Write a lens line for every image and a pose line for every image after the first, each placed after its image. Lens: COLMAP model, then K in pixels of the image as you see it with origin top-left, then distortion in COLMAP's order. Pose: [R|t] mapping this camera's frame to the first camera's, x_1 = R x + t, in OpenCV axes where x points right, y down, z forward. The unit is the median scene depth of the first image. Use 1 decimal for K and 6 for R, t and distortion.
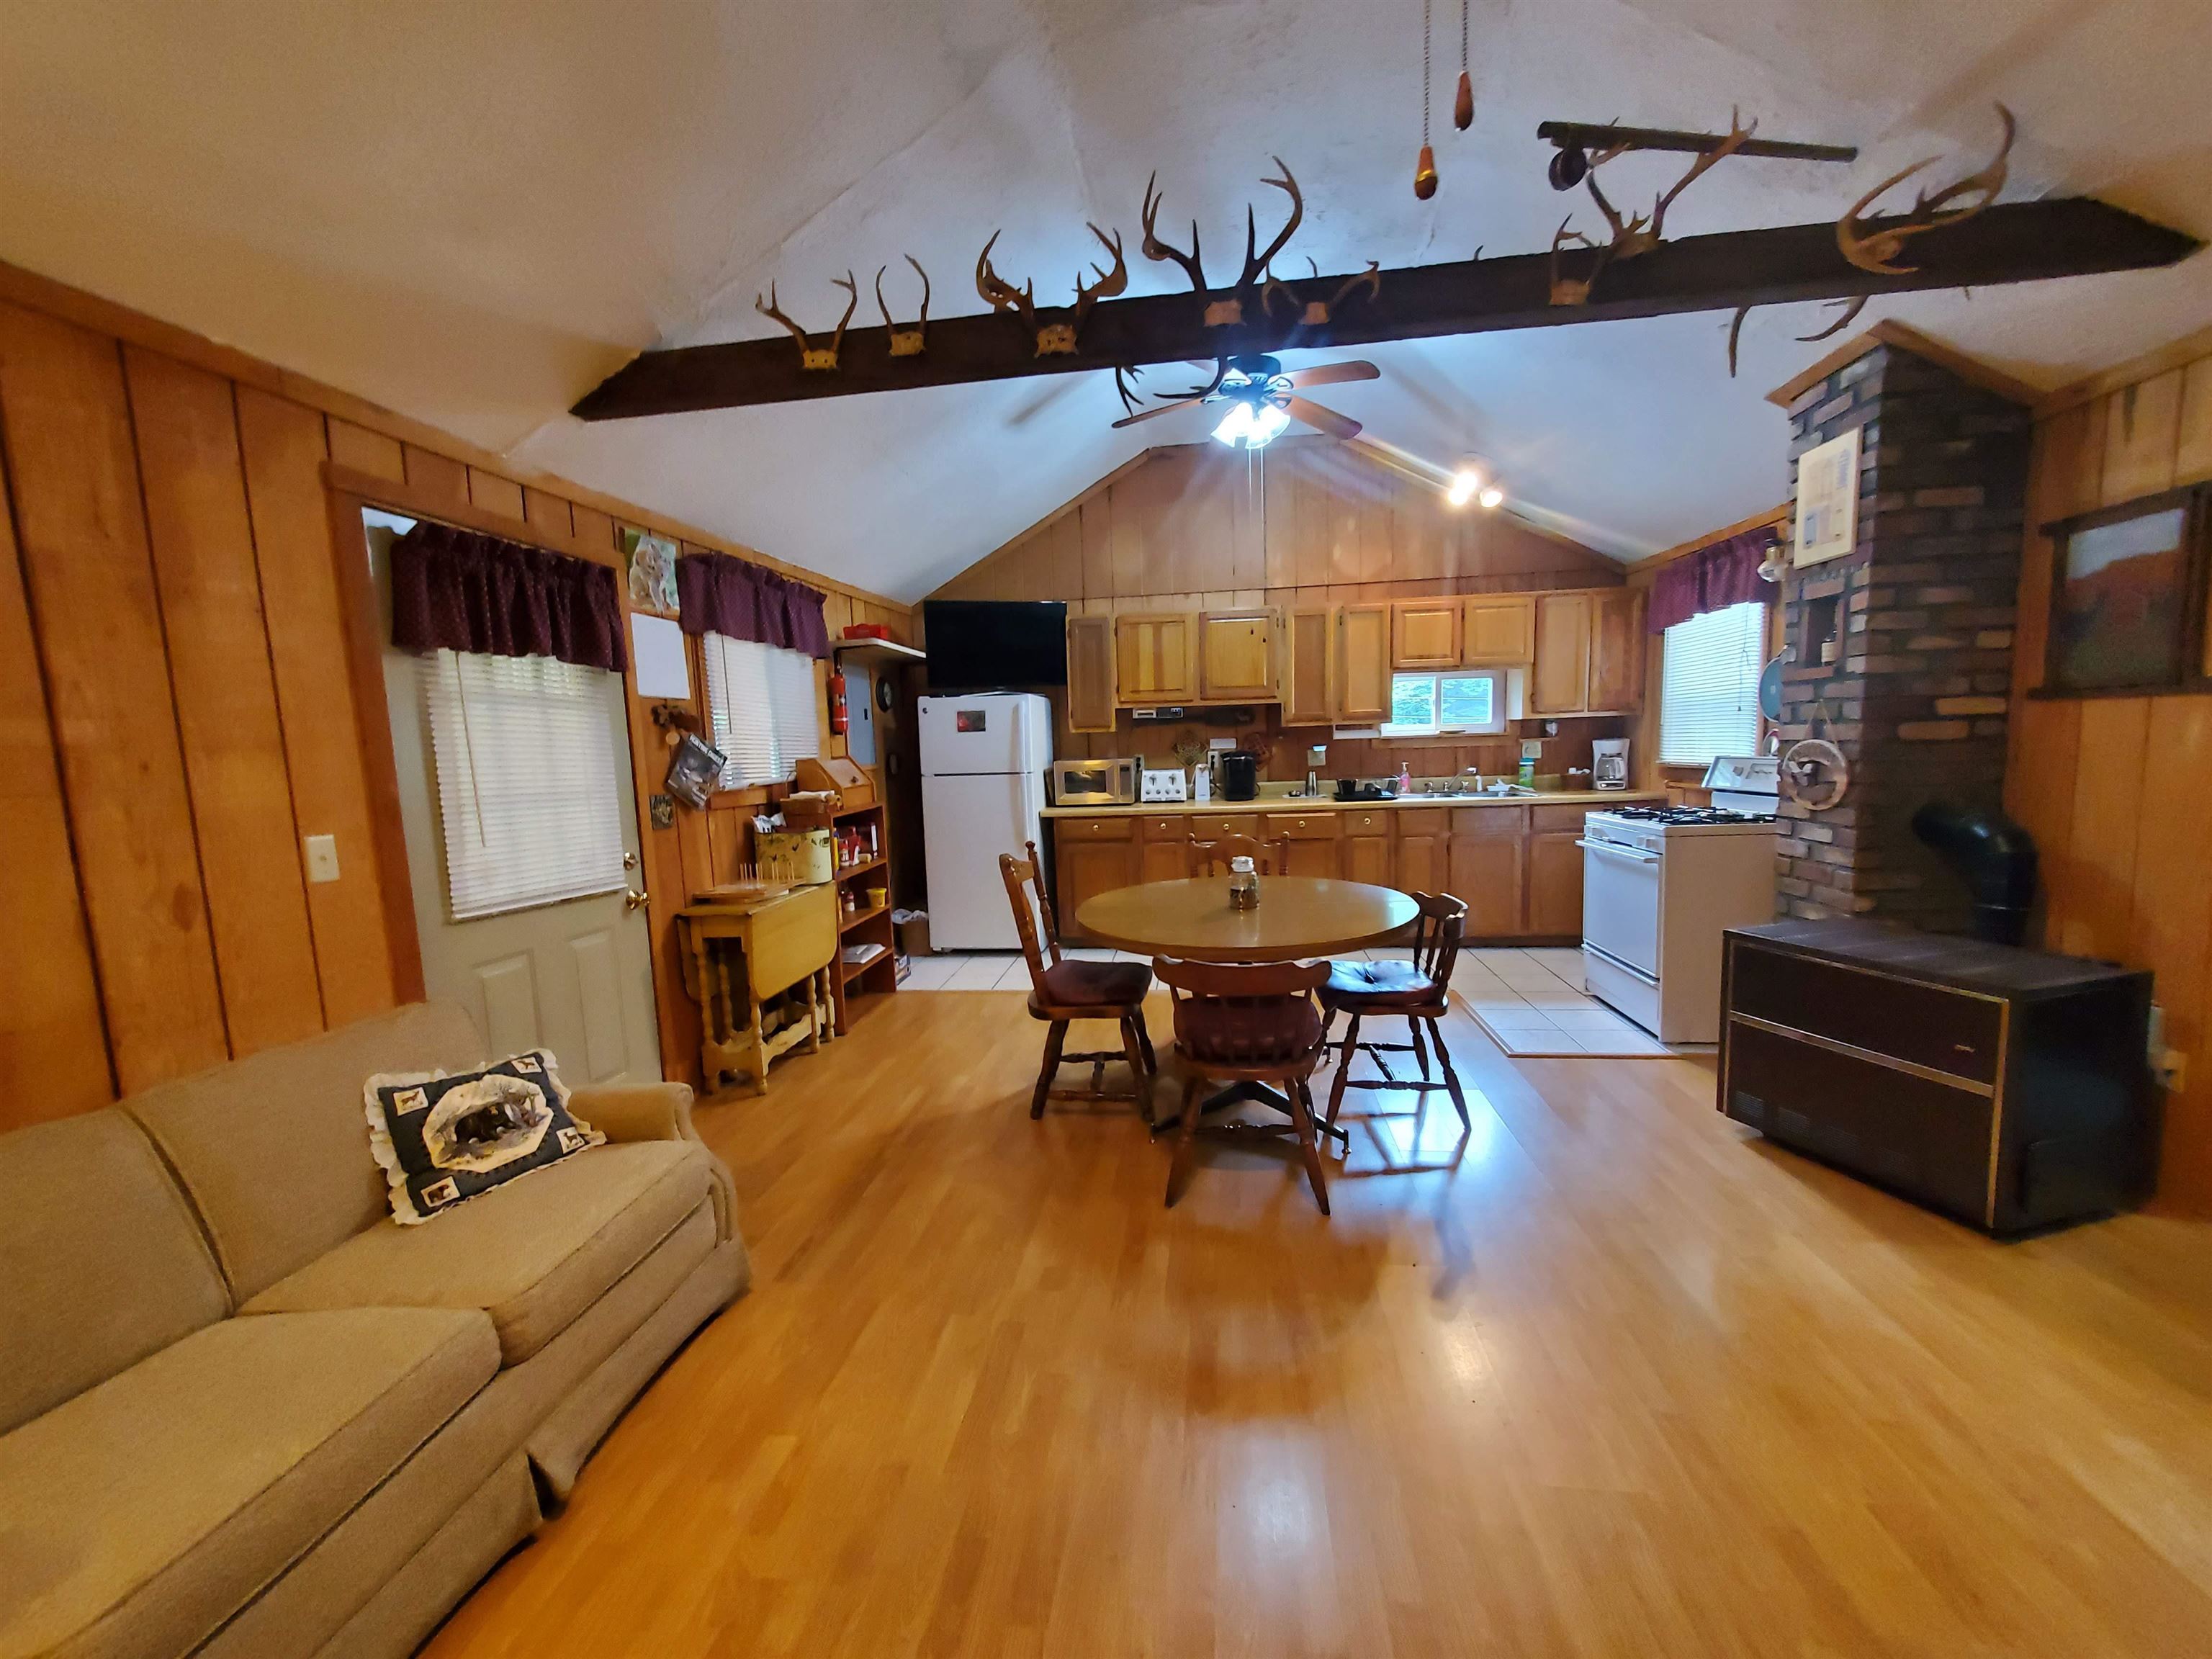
lens RADIAL K [[882.2, 0, 1104.6], [0, 882.2, 842.9], [0, 0, 1]] dist [-0.000458, 0.000002]
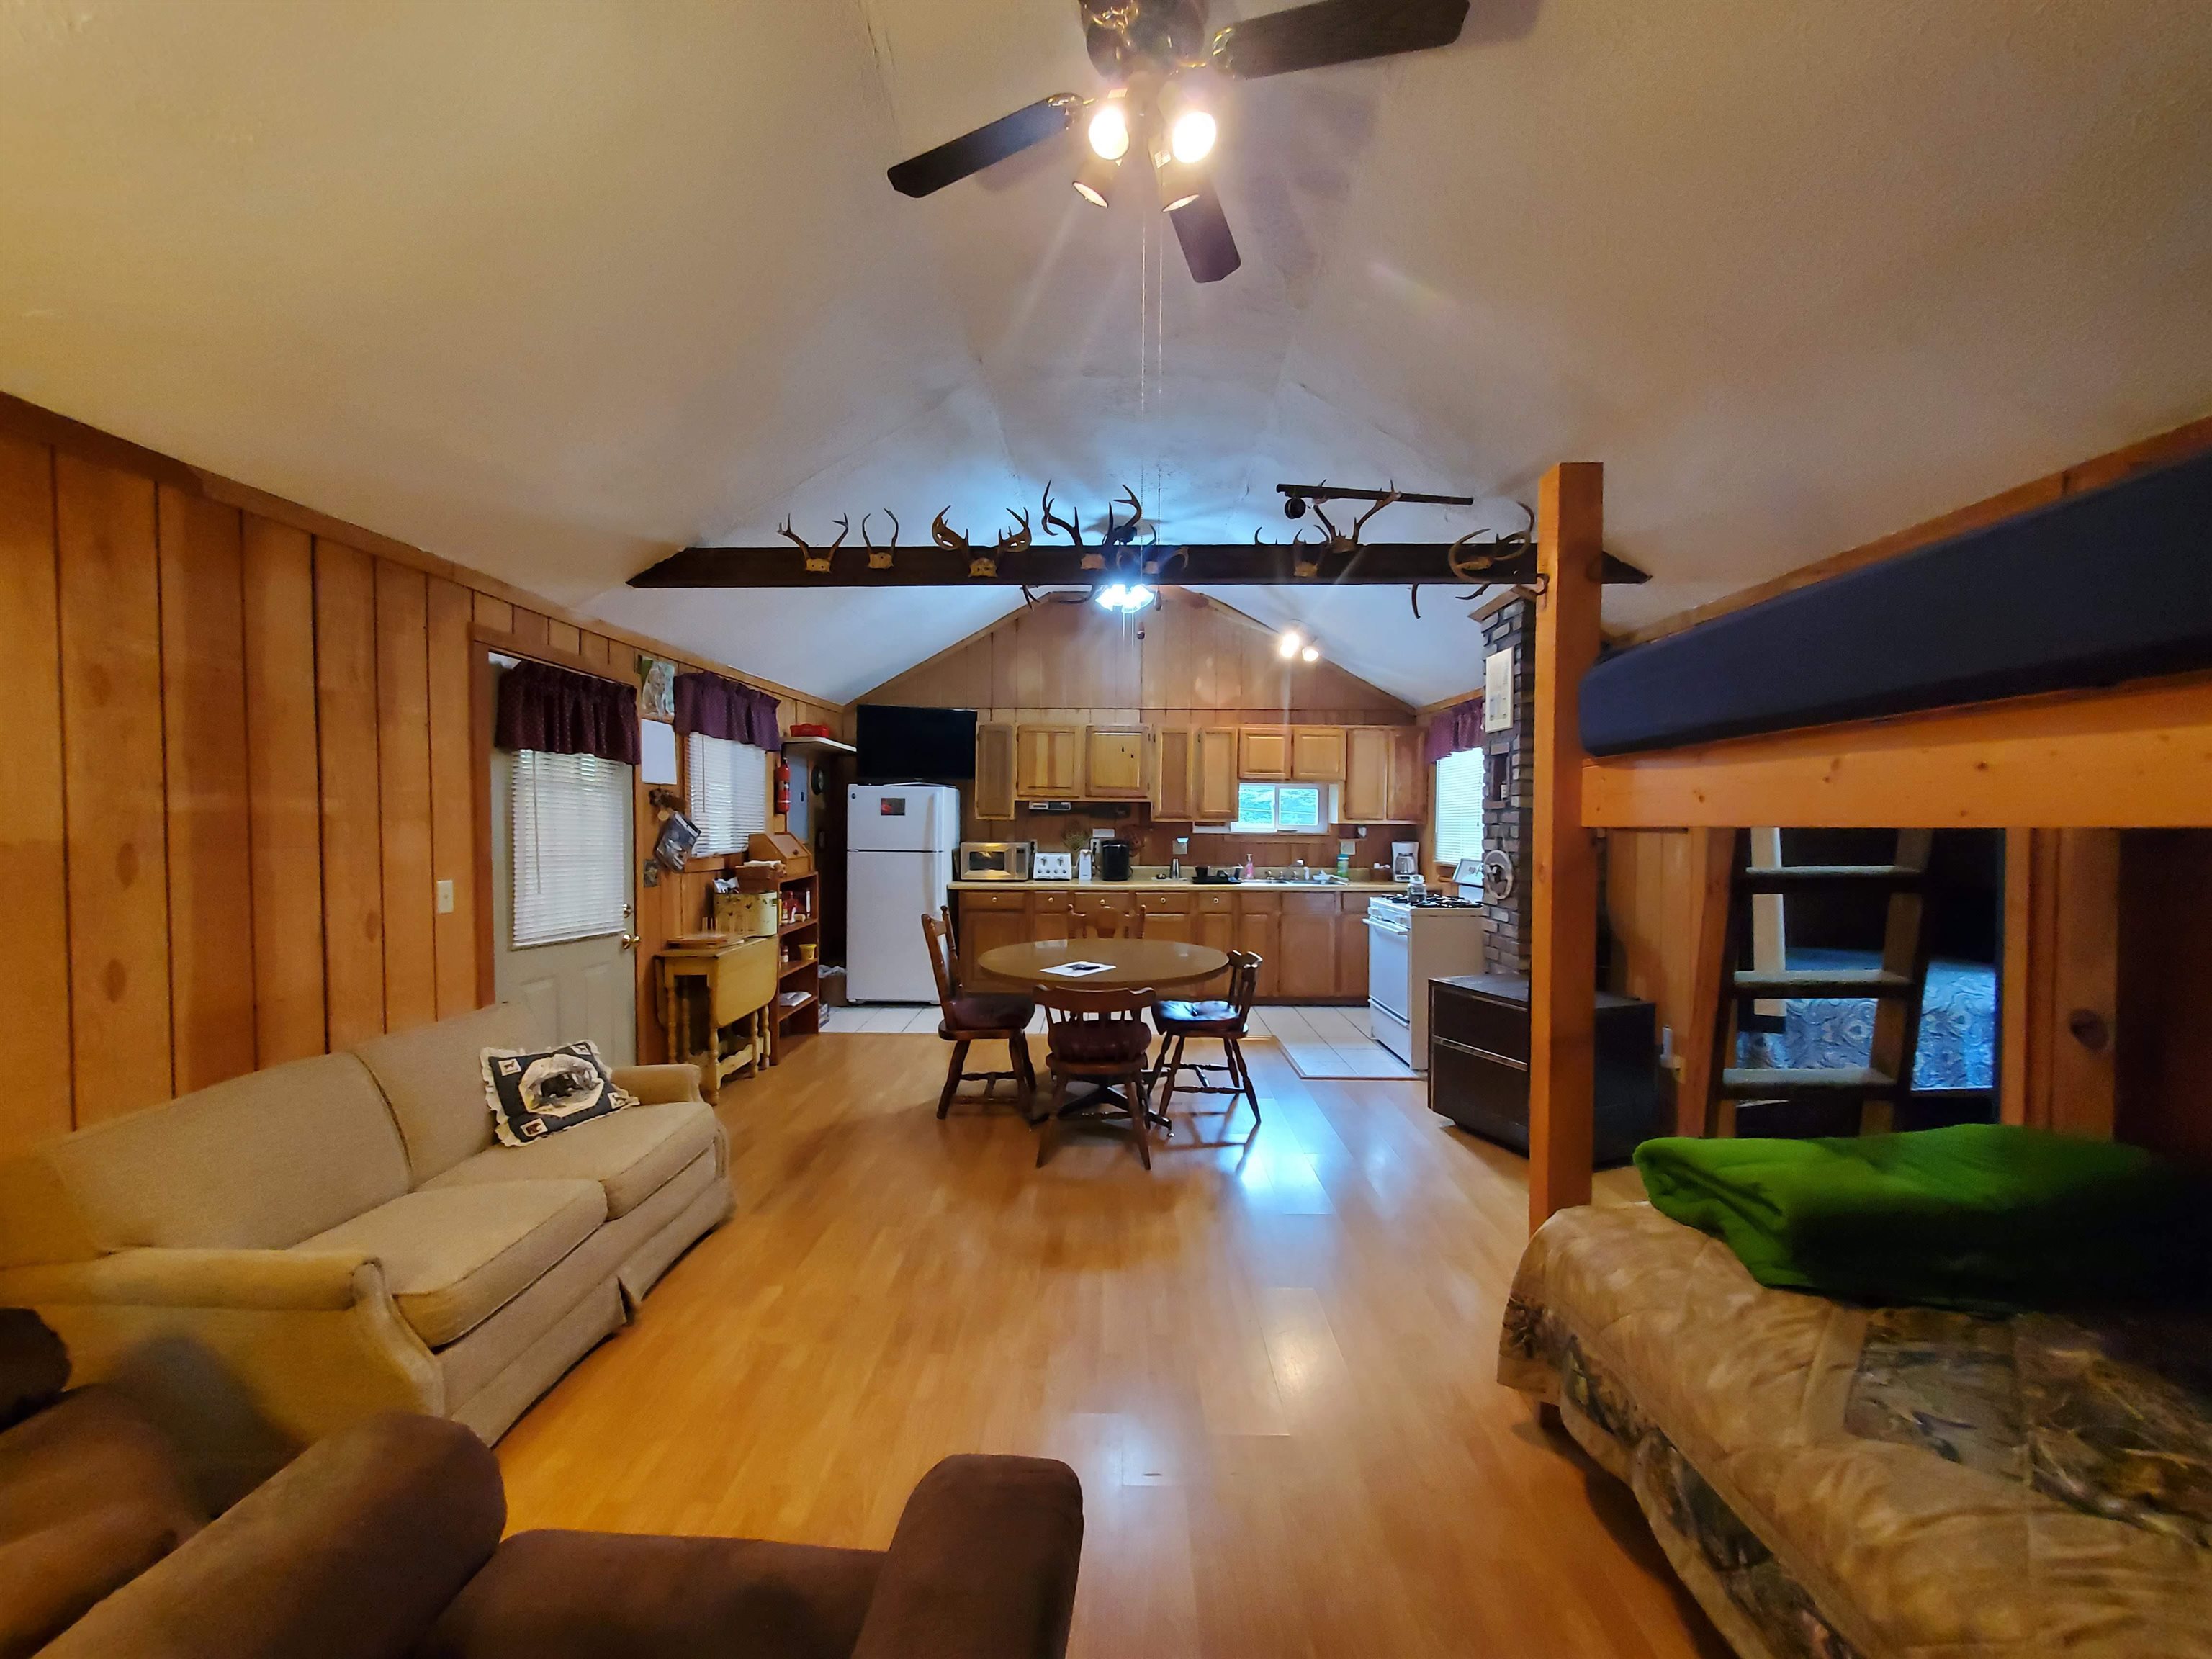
lens RADIAL K [[882.2, 0, 1104.6], [0, 882.2, 842.9], [0, 0, 1]] dist [-0.000458, 0.000002]
pose [[0.992724, 0.038090, 0.114225, -0.002152], [-0.027563, 0.995343, -0.092368, 0.021845], [-0.117211, 0.088548, 0.989152, -0.348323]]
